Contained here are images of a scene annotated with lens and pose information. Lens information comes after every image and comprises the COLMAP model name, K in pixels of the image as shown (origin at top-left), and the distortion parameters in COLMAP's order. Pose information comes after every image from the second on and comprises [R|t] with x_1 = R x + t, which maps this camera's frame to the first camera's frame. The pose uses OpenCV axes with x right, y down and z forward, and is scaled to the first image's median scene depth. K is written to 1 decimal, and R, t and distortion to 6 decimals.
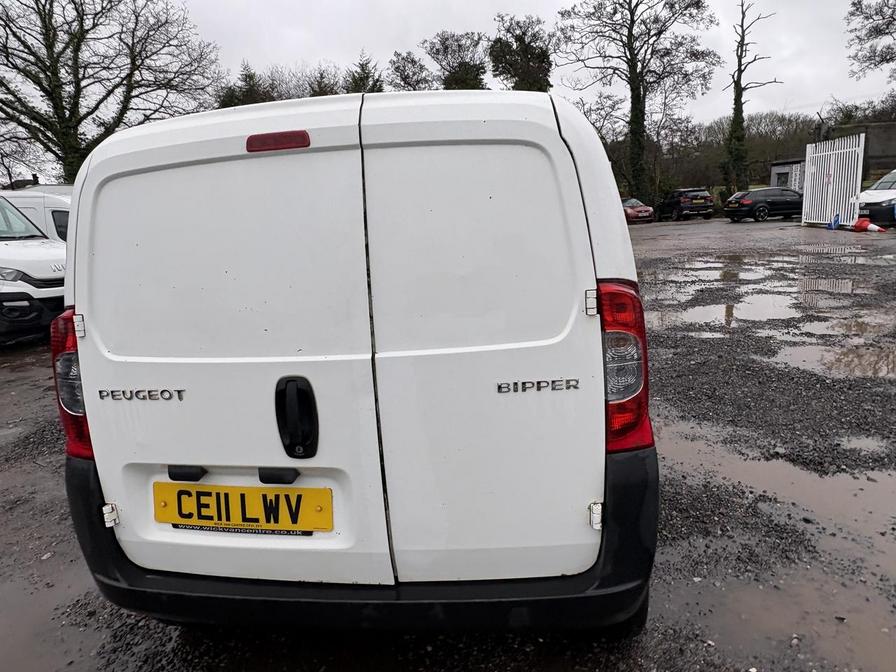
lens RADIAL K [[575.9, 0, 452.2], [0, 575.9, 330.9], [0, 0, 1]] dist [-0.002020, 0.000408]
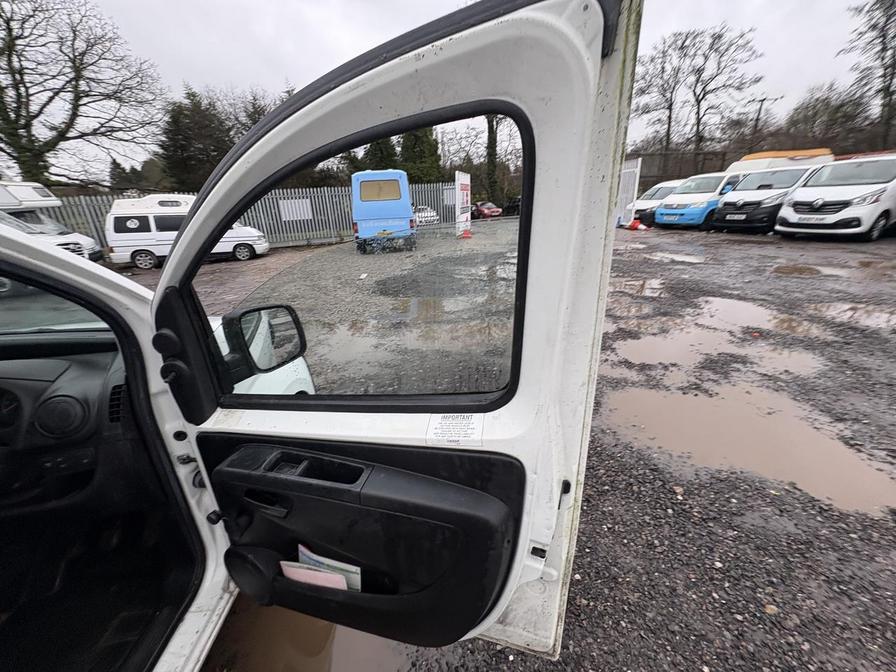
lens RADIAL K [[354.1, 0, 447.6], [0, 354.1, 336.5], [0, 0, 1]] dist [-0.001491, 0.000184]
pose [[0.984722, -0.045092, 0.168192, 0.045641], [0.020851, 0.989475, 0.143197, -0.023859], [-0.172879, -0.137502, 0.975298, 0.094900]]
